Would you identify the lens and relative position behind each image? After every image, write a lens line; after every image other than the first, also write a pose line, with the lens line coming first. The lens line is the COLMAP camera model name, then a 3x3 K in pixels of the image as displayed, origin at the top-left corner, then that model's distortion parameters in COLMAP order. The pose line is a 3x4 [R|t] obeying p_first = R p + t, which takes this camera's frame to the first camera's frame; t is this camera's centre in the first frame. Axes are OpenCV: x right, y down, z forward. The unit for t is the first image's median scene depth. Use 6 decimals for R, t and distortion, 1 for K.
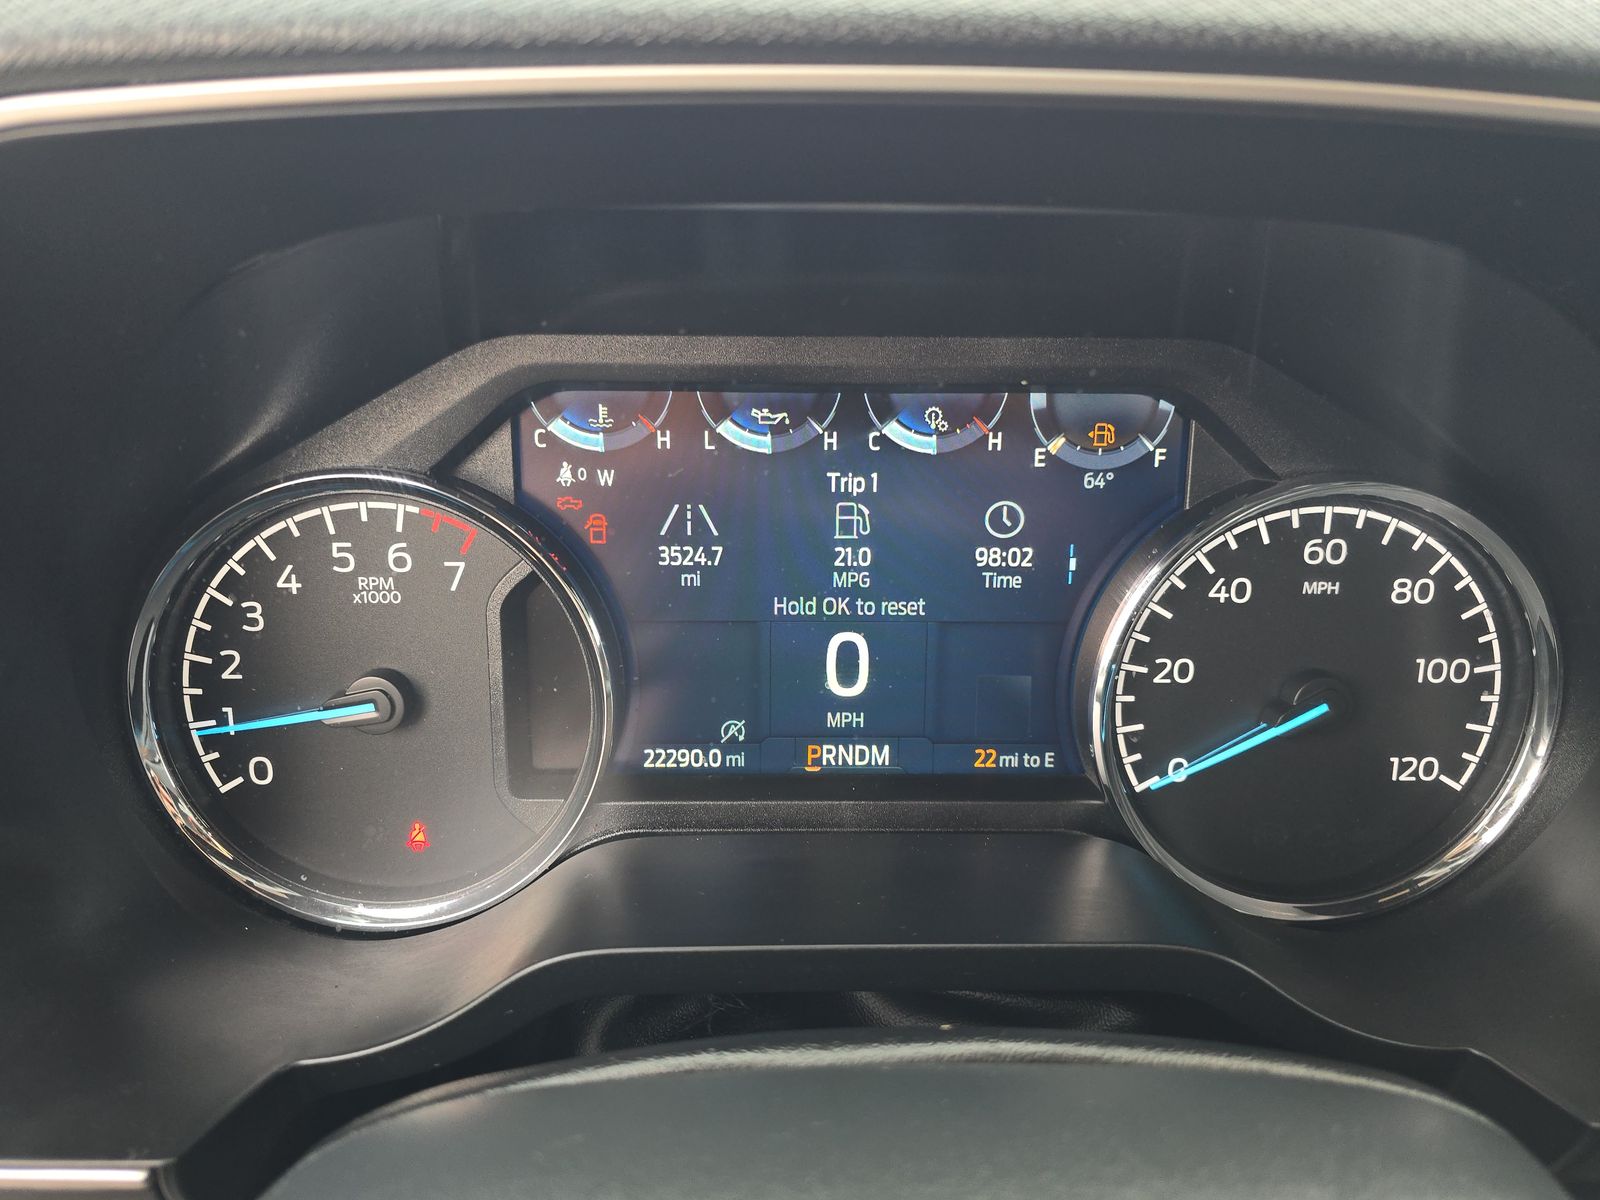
lens RADIAL K [[1137.5, 0, 773.8], [0, 1137.5, 601.7], [0, 0, 1]] dist [0.008923, 0.000438]
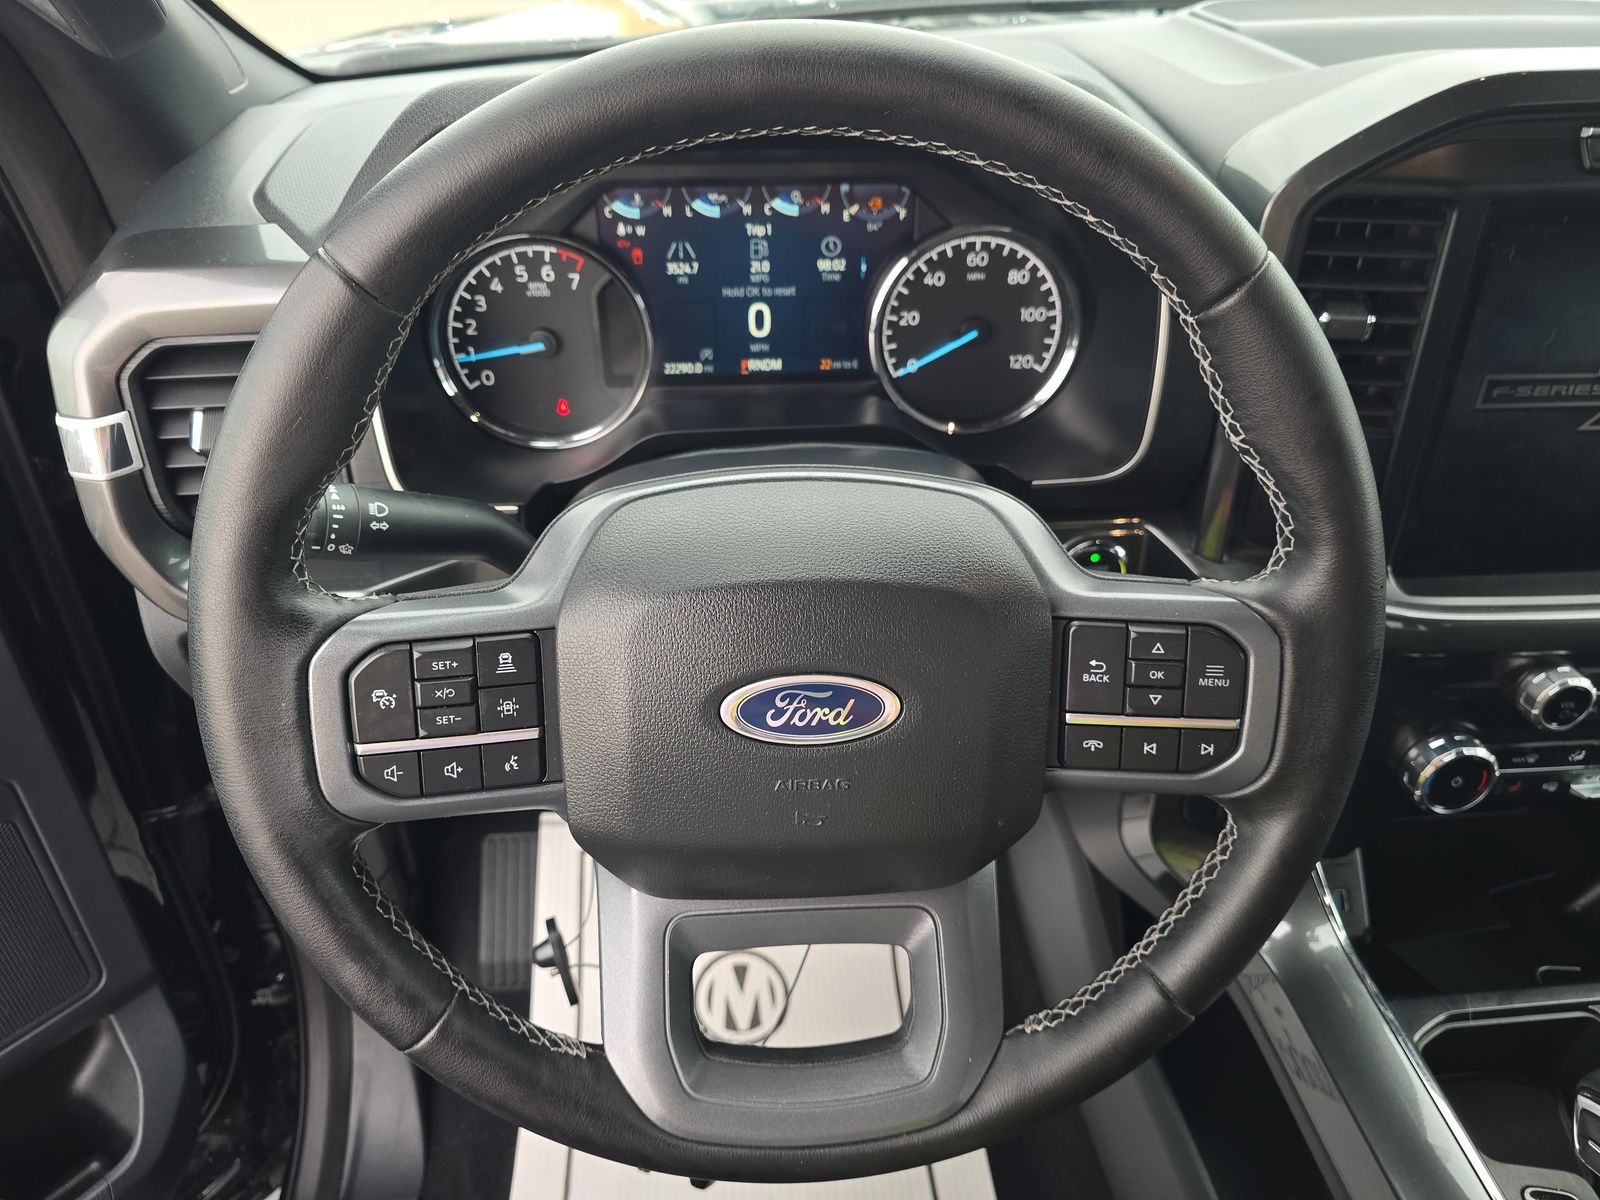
lens RADIAL K [[1137.5, 0, 773.8], [0, 1137.5, 601.7], [0, 0, 1]] dist [0.008923, 0.000438]
pose [[0.999474, -0.030028, 0.012263, 0.051608], [0.025695, 0.963728, 0.265645, -0.001426], [-0.019795, -0.265191, 0.963993, -1.213684]]
